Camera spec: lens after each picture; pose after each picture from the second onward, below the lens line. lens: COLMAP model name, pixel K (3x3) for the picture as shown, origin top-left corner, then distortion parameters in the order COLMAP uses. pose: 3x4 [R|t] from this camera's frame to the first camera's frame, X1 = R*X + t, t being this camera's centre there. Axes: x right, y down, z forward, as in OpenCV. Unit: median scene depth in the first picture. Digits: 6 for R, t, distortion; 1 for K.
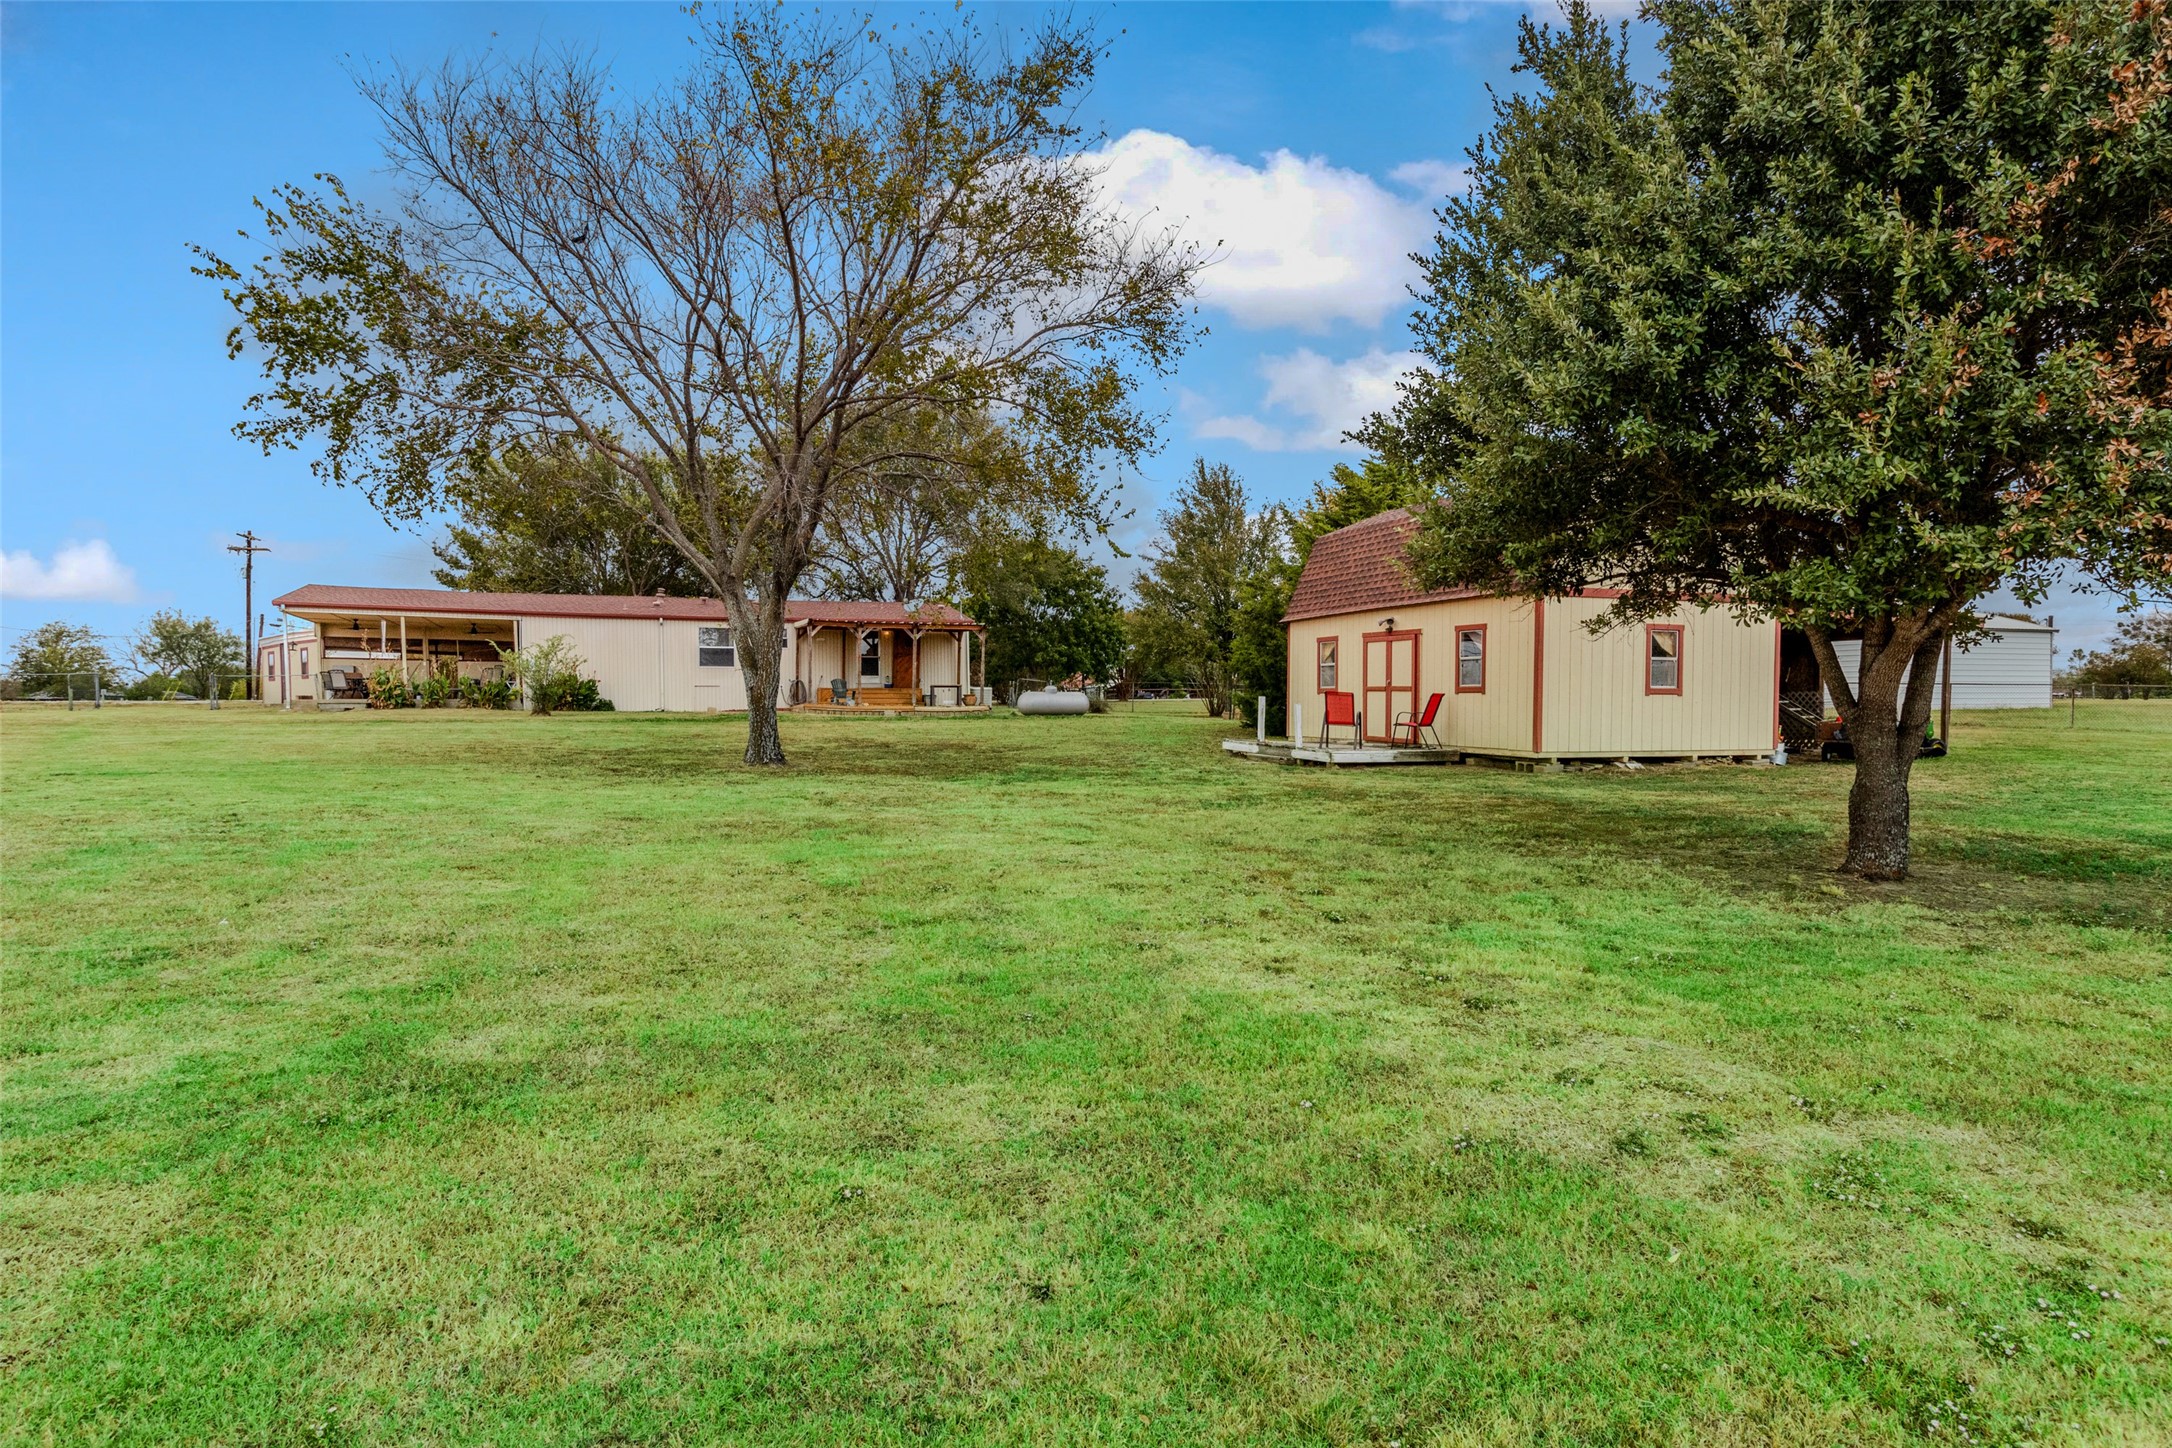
lens RADIAL K [[1166.1, 0, 1086.0], [0, 1166.1, 724.0], [0, 0, 1]] dist [0.033219, 0.000027]
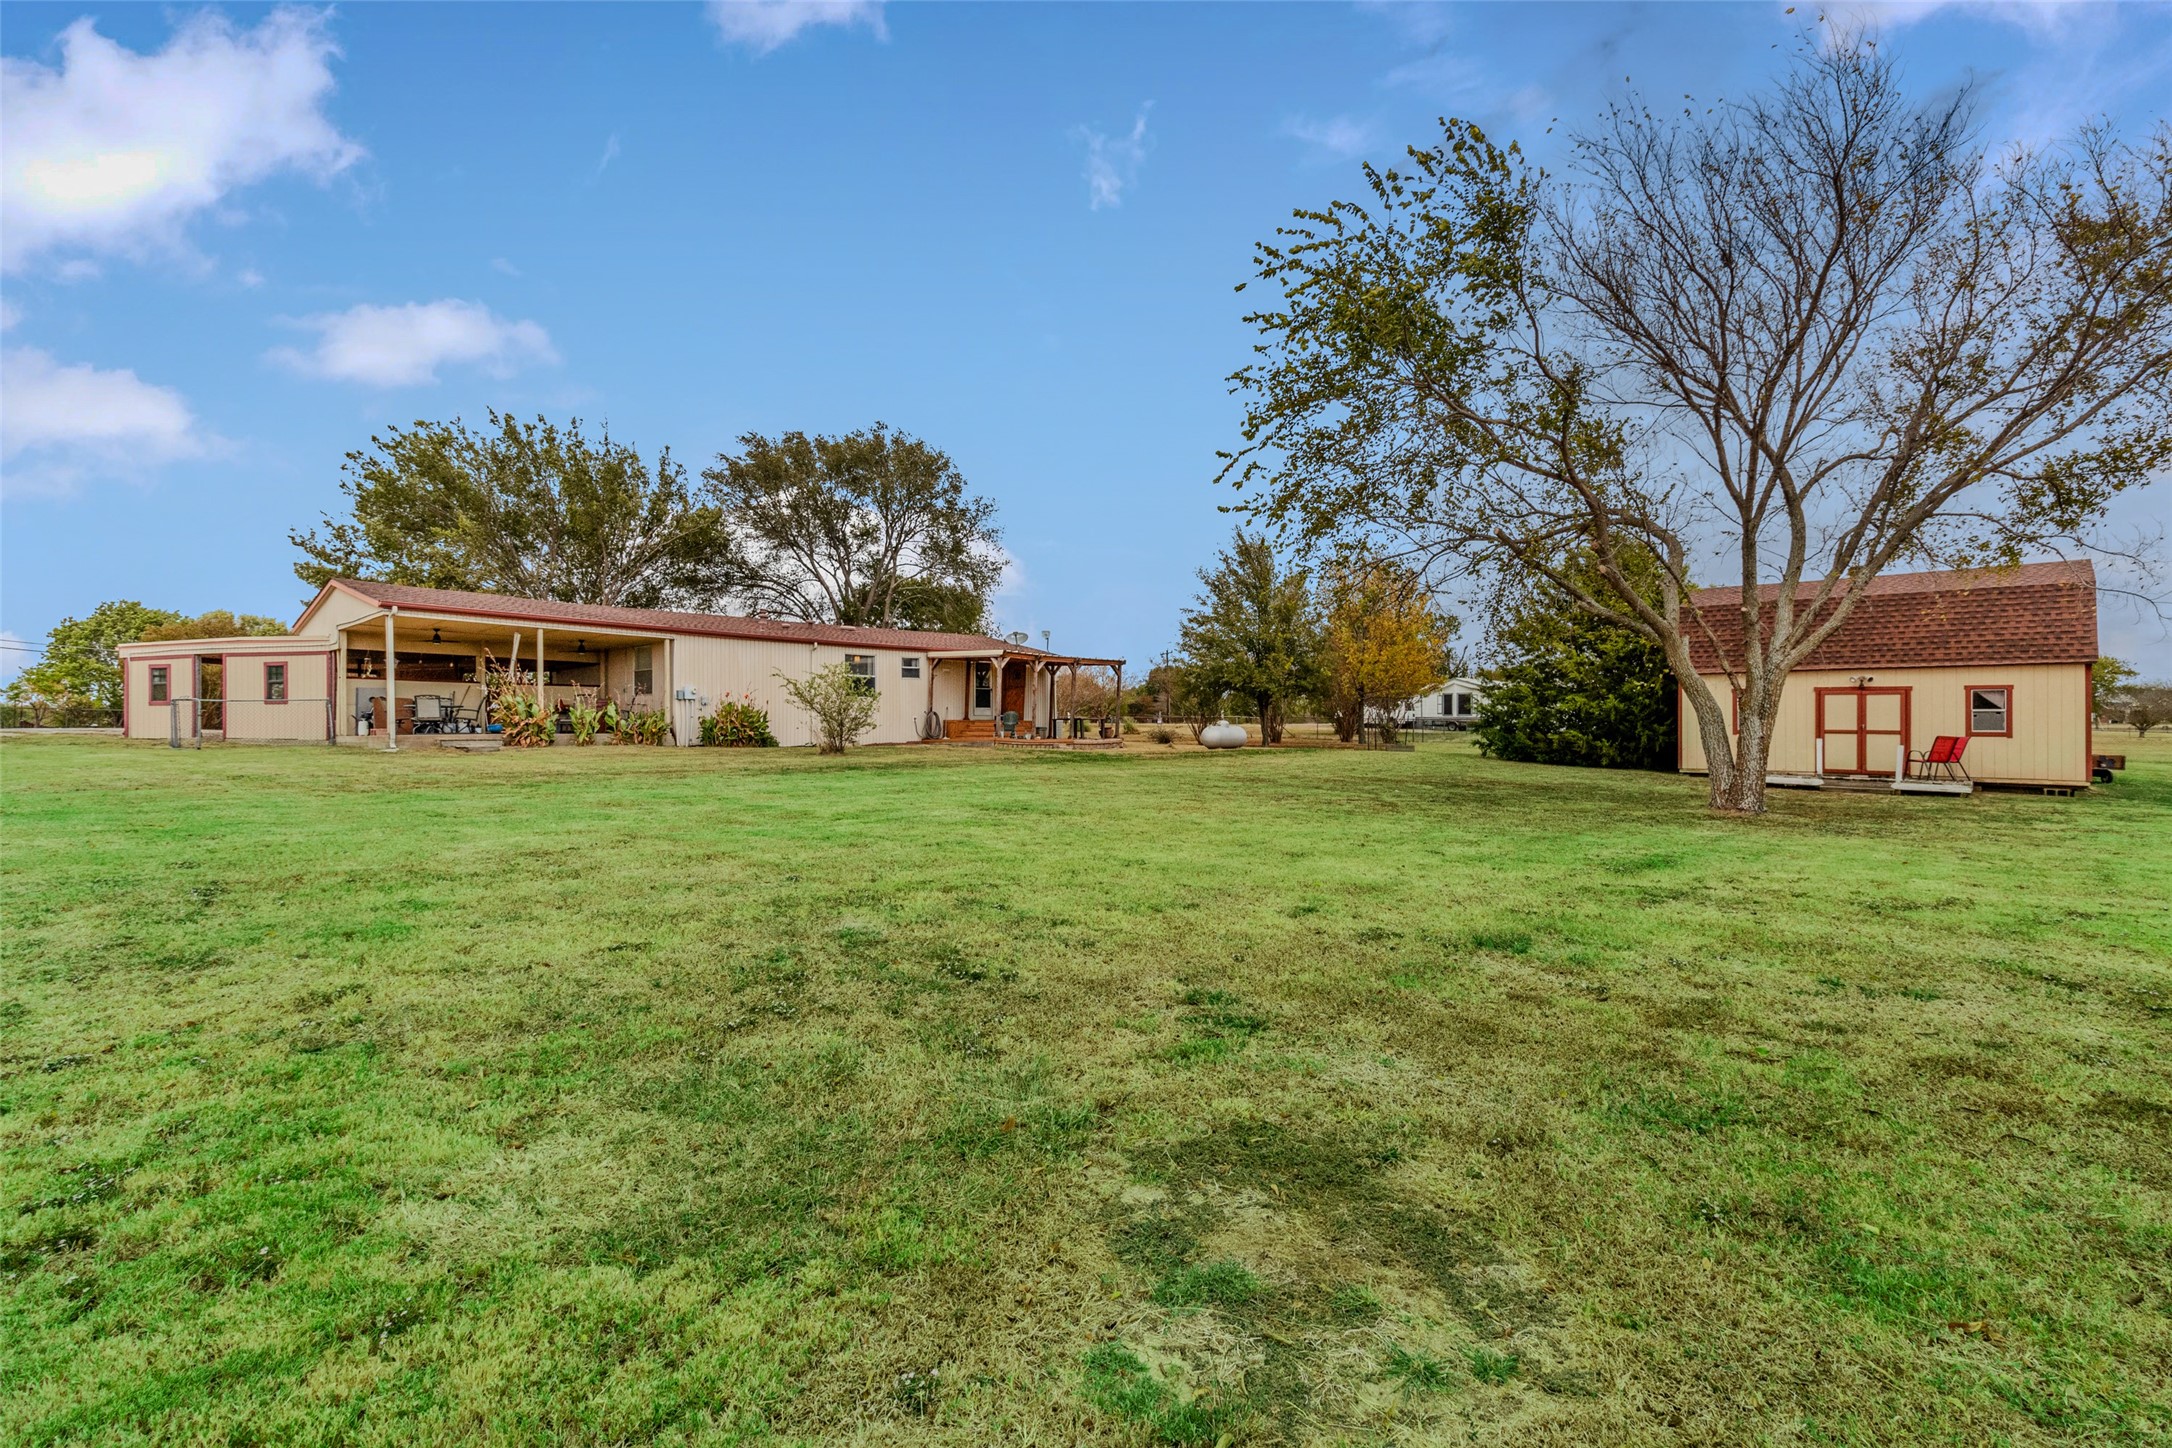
lens RADIAL K [[1021.1, 0, 1100.1], [0, 1021.1, 713.8], [0, 0, 1]] dist [0.003974, 0.001262]
pose [[0.887061, 0.007274, 0.461595, -0.901508], [0.006469, 0.999582, -0.028183, -0.022006], [-0.461607, 0.027986, 0.886643, 0.361066]]
